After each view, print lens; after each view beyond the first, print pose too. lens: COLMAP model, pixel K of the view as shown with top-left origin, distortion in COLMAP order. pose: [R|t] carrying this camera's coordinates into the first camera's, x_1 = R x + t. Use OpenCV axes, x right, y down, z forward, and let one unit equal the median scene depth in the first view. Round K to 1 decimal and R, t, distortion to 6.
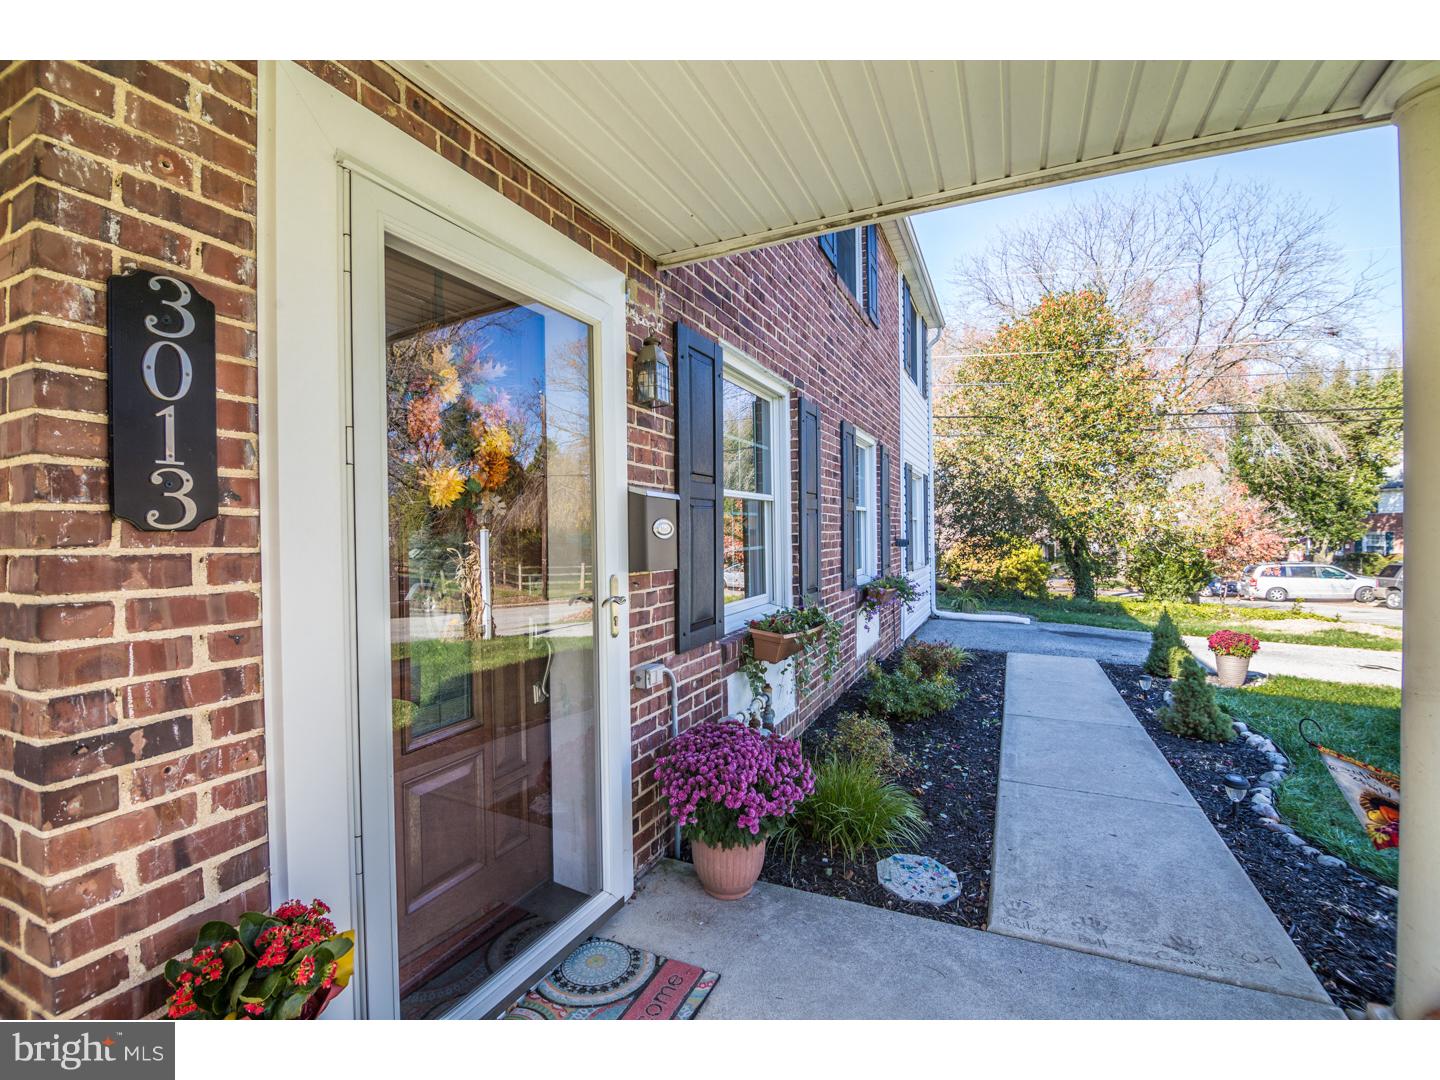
lens RADIAL K [[647.0, 0, 718.2], [0, 647.0, 535.1], [0, 0, 1]] dist [-0.000952, -0.000121]
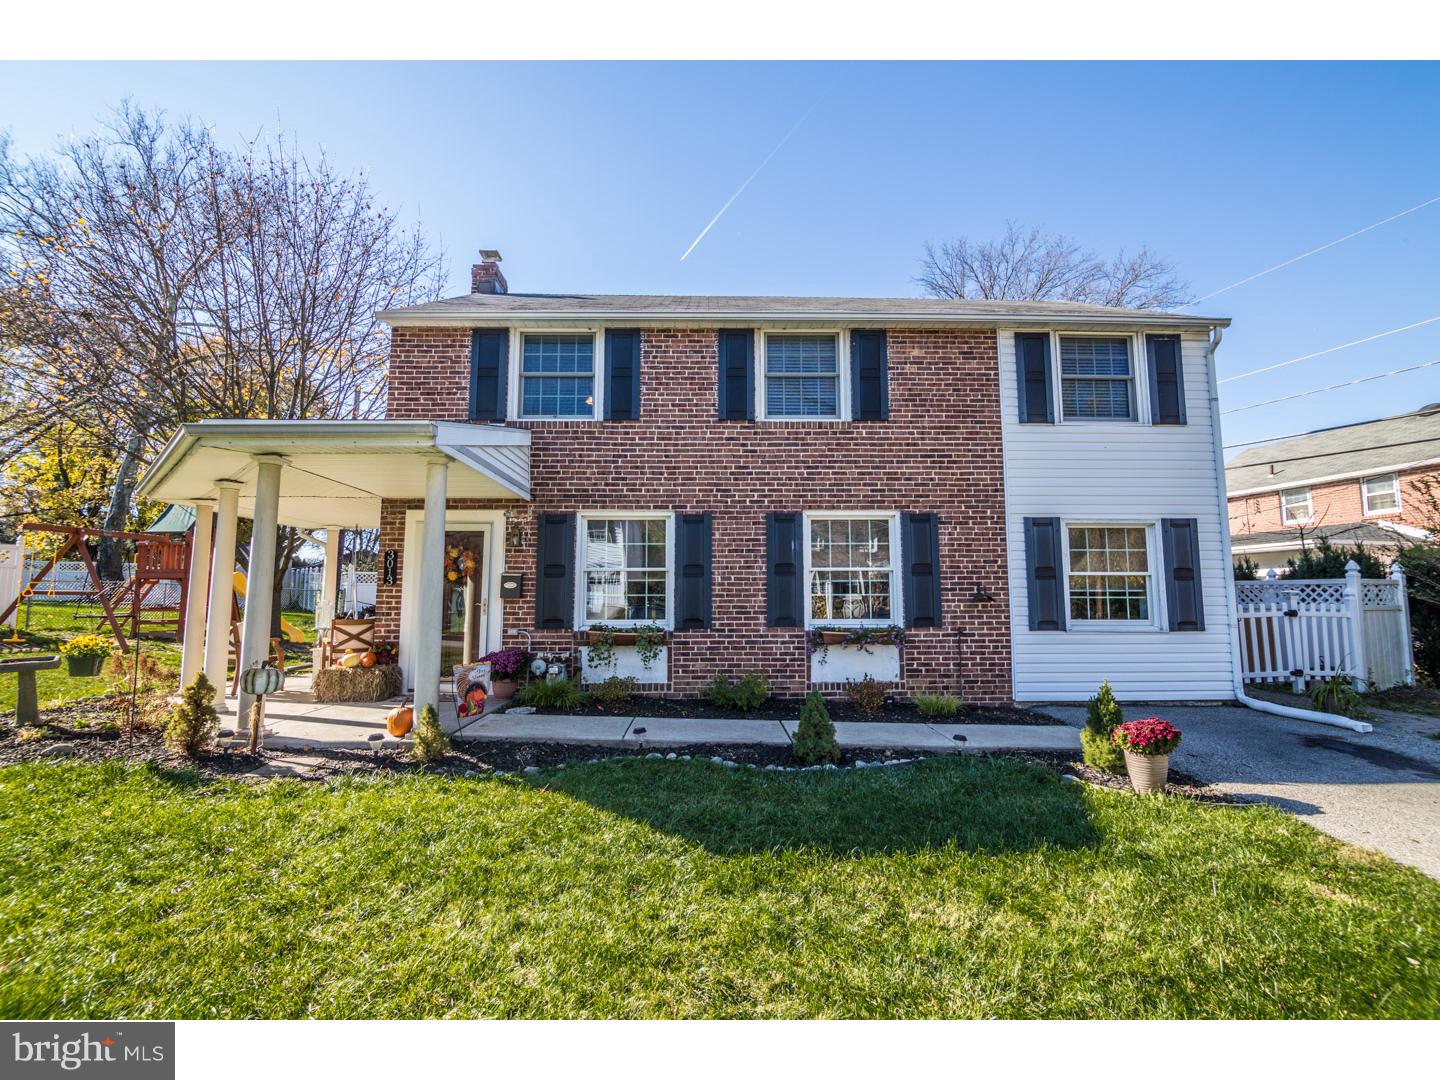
lens RADIAL K [[647.0, 0, 717.1], [0, 647.0, 537.2], [0, 0, 1]] dist [-0.000952, -0.000121]
pose [[0.433911, -0.081758, -0.897238, 6.548301], [-0.011033, 0.995317, -0.096031, 0.099950], [0.900888, 0.051568, 0.430977, 1.044540]]
